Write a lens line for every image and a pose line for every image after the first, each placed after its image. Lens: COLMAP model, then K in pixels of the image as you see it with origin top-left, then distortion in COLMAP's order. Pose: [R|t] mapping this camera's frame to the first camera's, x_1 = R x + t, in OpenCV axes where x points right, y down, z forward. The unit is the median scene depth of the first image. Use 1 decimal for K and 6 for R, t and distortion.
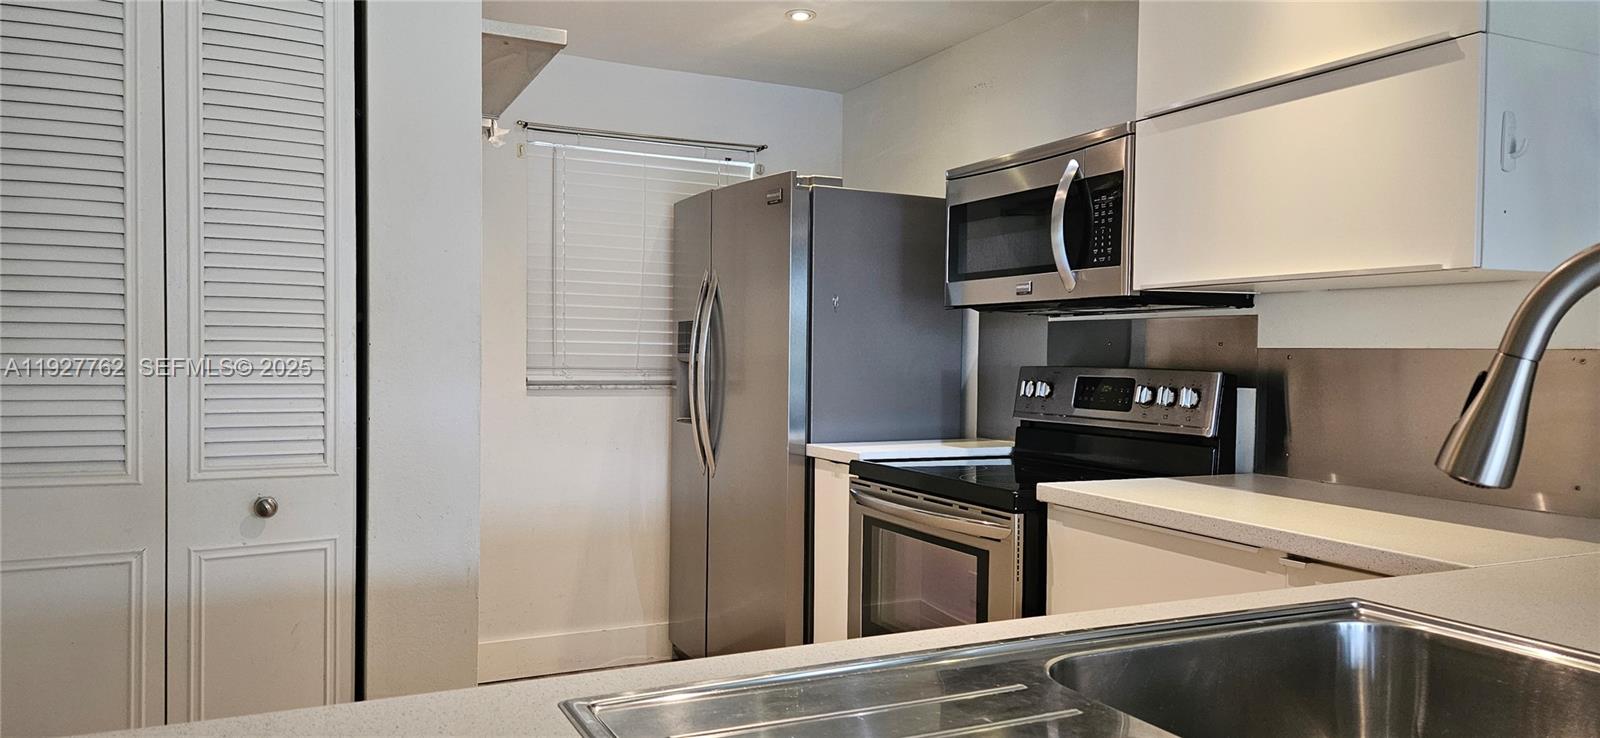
lens RADIAL K [[1073.6, 0, 800.0], [0, 1073.6, 369.0], [0, 0, 1]] dist [0.027675, -0.002908]
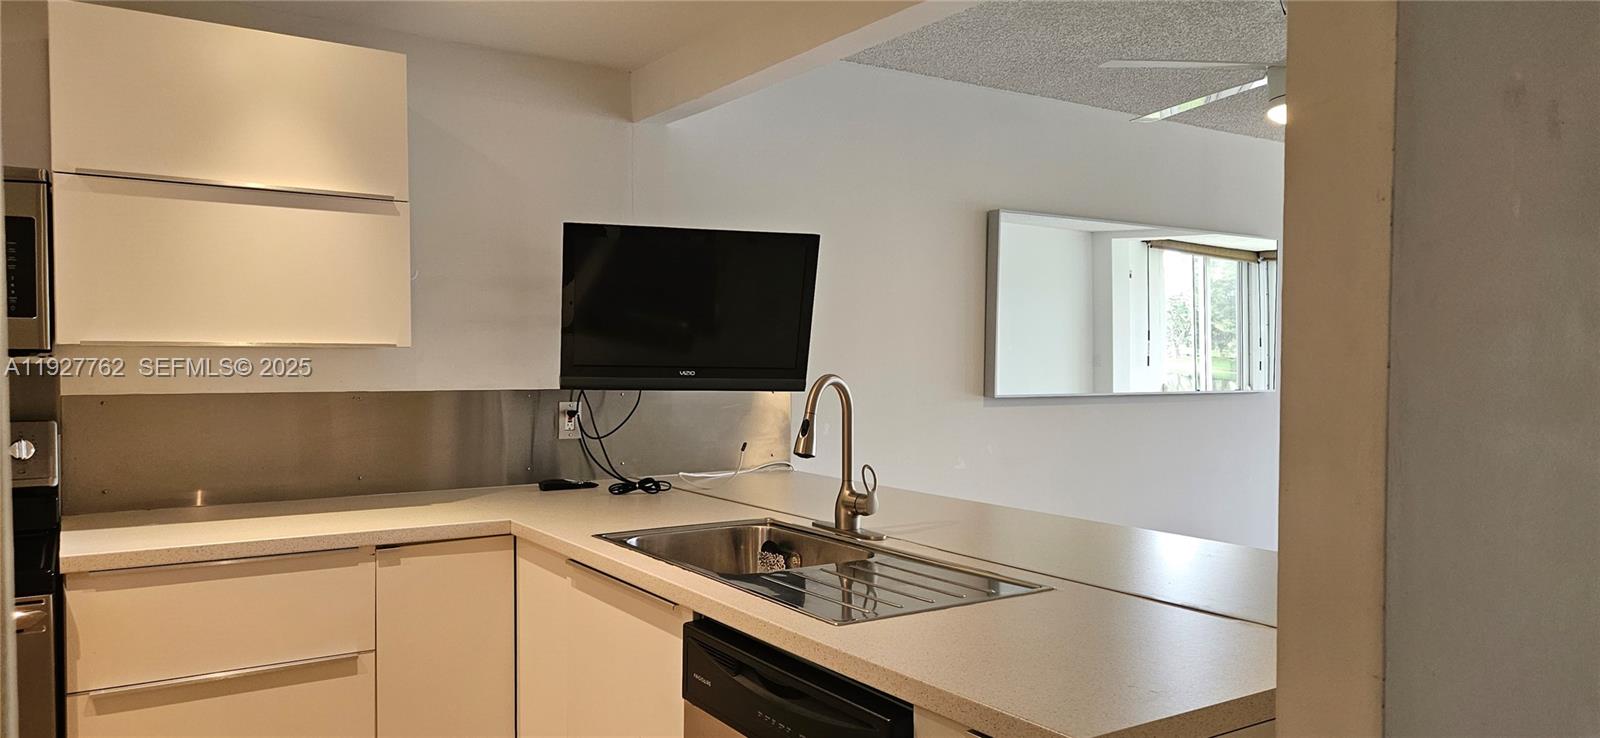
lens RADIAL K [[1073.6, 0, 800.0], [0, 1073.6, 369.0], [0, 0, 1]] dist [0.027675, -0.002908]
pose [[-0.138613, -0.029026, 0.989921, -0.672744], [0.009028, 0.999492, 0.030571, -0.066513], [-0.990306, 0.013174, -0.138280, 0.412304]]
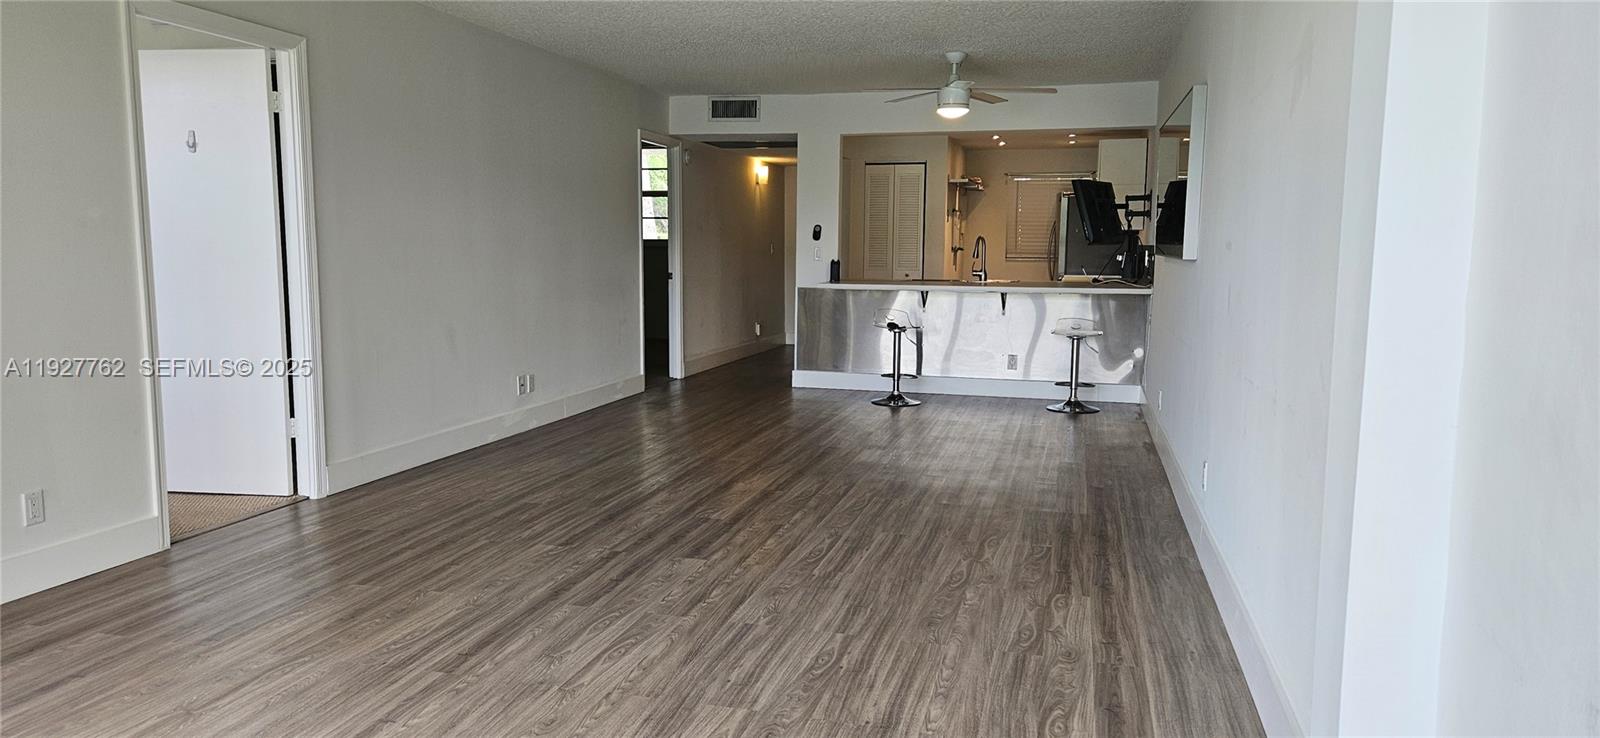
lens RADIAL K [[1070.6, 0, 795.4], [0, 1070.6, 361.2], [0, 0, 1]] dist [0.040668, -0.001388]
pose [[0.804488, 0.065875, -0.590305, 1.647366], [-0.006681, 0.994772, 0.101905, 0.006905], [0.593932, -0.078038, 0.800722, -2.690809]]
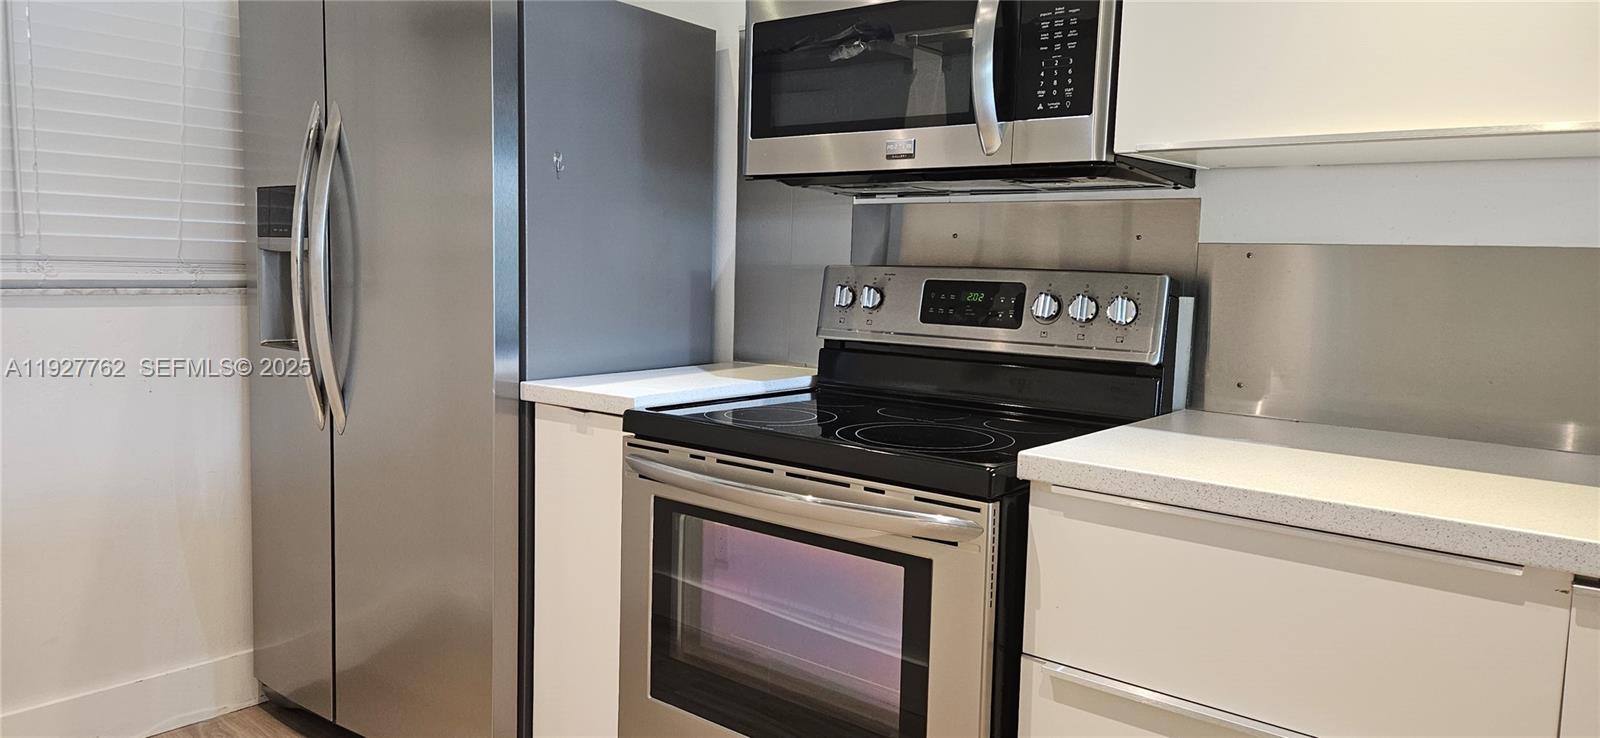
lens RADIAL K [[1070.6, 0, 795.4], [0, 1070.6, 361.2], [0, 0, 1]] dist [0.040668, -0.001388]
pose [[0.909197, -0.029004, 0.415355, -0.133873], [-0.008218, 0.996126, 0.087548, -0.000980], [-0.416285, -0.083011, 0.905437, 0.409185]]
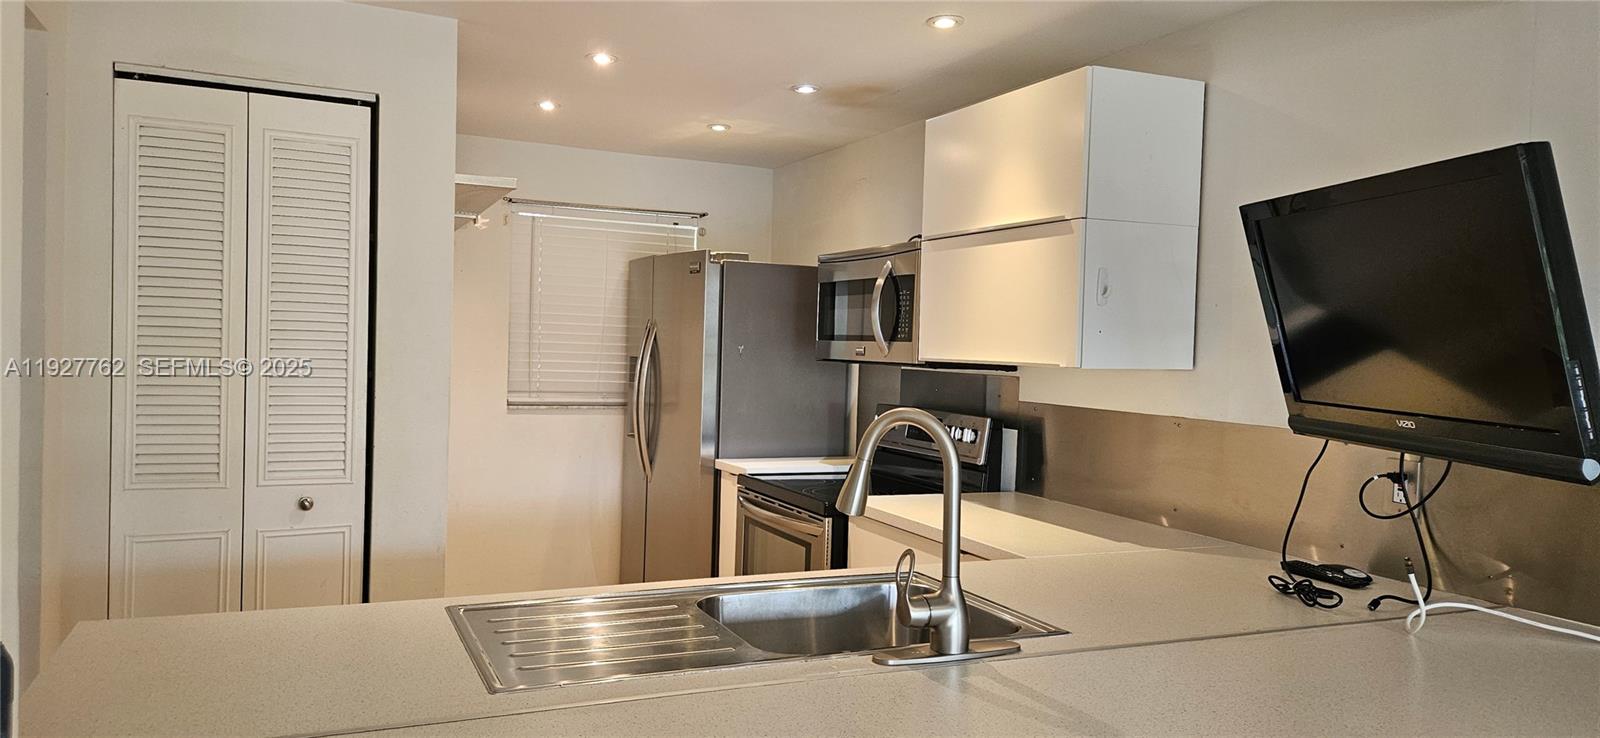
lens RADIAL K [[1070.6, 0, 795.4], [0, 1070.6, 361.2], [0, 0, 1]] dist [0.040668, -0.001388]
pose [[0.999481, 0.019286, -0.025794, 0.162462], [-0.019310, 0.999813, -0.000715, -0.059535], [0.025775, 0.001213, 0.999667, -0.354363]]
